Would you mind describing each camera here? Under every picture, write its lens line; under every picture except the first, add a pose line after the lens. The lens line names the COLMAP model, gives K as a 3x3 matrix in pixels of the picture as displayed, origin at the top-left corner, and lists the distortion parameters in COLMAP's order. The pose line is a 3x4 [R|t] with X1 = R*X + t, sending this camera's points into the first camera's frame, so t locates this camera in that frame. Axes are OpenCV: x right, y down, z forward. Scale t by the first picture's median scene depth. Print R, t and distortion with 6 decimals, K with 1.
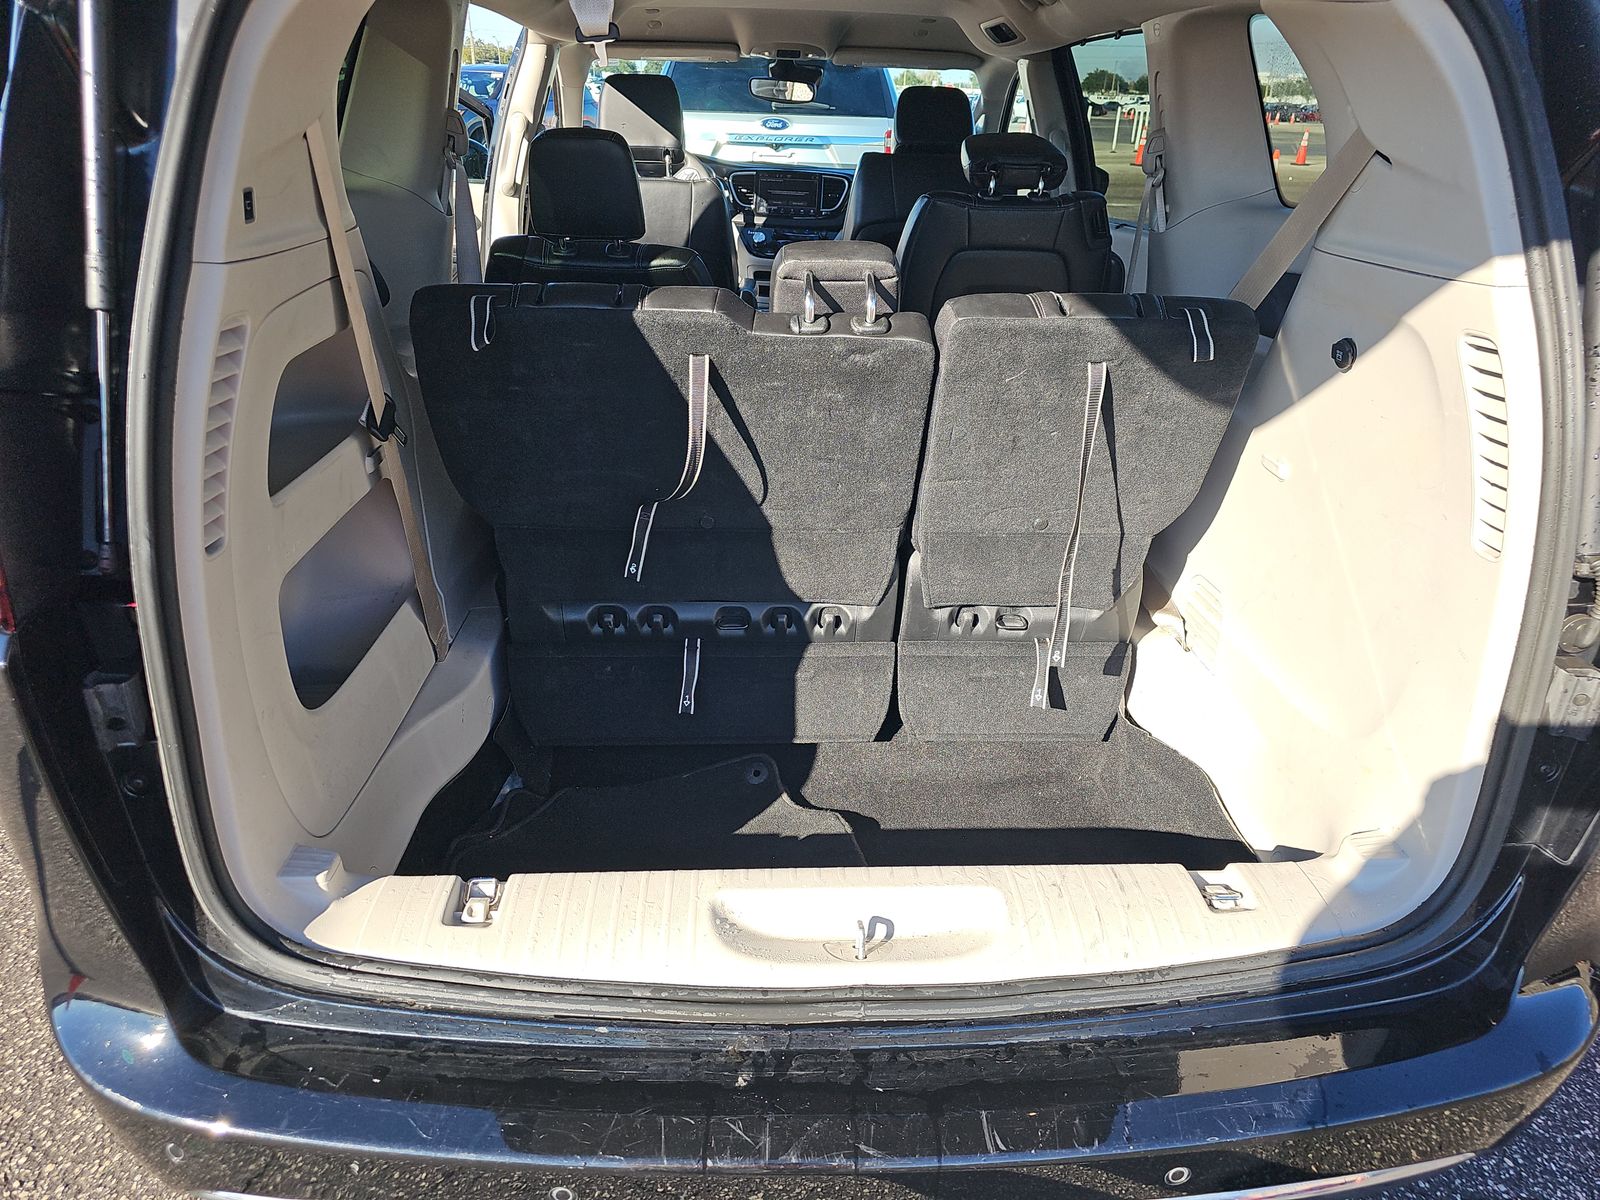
lens RADIAL K [[1050.6, 0, 801.7], [0, 1050.6, 602.9], [0, 0, 1]] dist [0.027253, -0.010653]
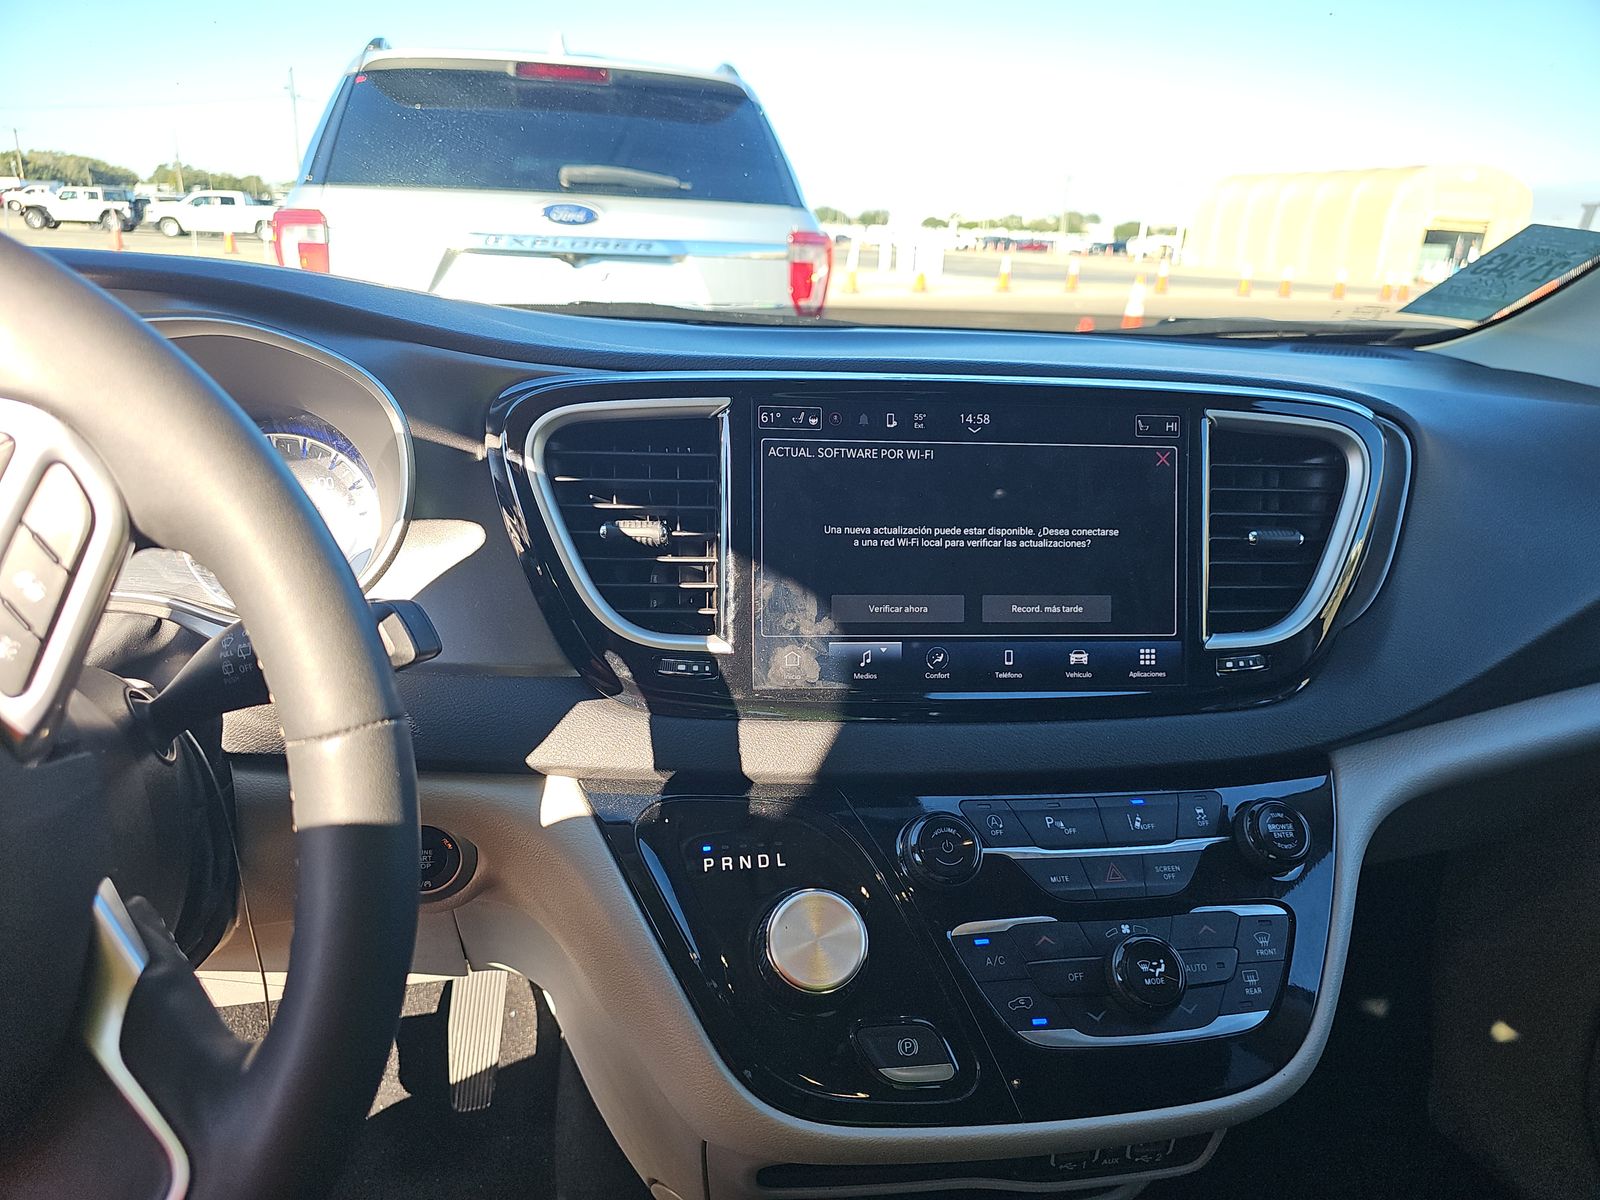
lens RADIAL K [[1050.6, 0, 800.0], [0, 1050.6, 601.7], [0, 0, 1]] dist [0.027253, -0.010653]
pose [[0.974581, -0.071268, 0.212399, -0.037873], [0.093195, 0.991099, -0.095069, -0.220890], [-0.203733, 0.112447, 0.972548, 0.526512]]
